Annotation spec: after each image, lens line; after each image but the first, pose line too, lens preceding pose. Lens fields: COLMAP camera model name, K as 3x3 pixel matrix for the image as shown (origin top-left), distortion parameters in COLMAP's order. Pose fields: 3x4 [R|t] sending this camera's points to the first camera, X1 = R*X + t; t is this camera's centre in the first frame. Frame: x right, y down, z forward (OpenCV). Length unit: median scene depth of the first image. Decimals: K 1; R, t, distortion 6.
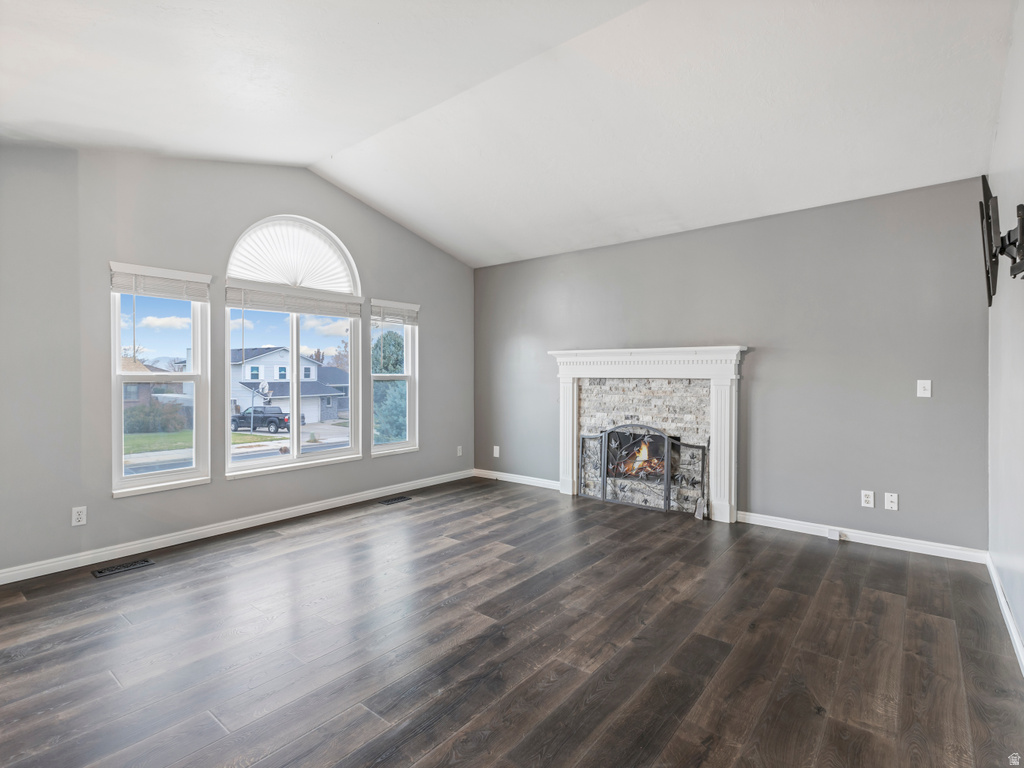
lens RADIAL K [[507.2, 0, 512.3], [0, 507.2, 387.2], [0, 0, 1]] dist [0.009382, -0.000030]
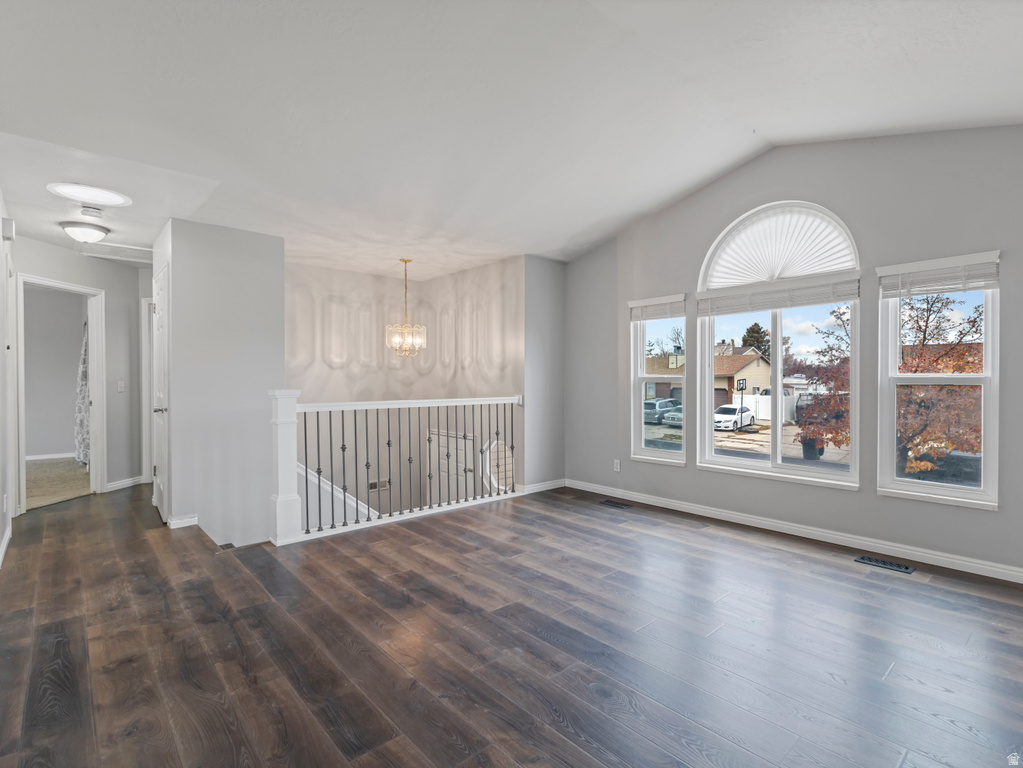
lens RADIAL K [[506.7, 0, 511.8], [0, 506.7, 387.2], [0, 0, 1]] dist [0.009382, -0.000030]
pose [[-0.170450, 0.018621, -0.985190, 0.889595], [-0.019832, 0.999554, 0.022324, -0.025141], [0.985167, 0.023344, -0.170005, 1.092749]]
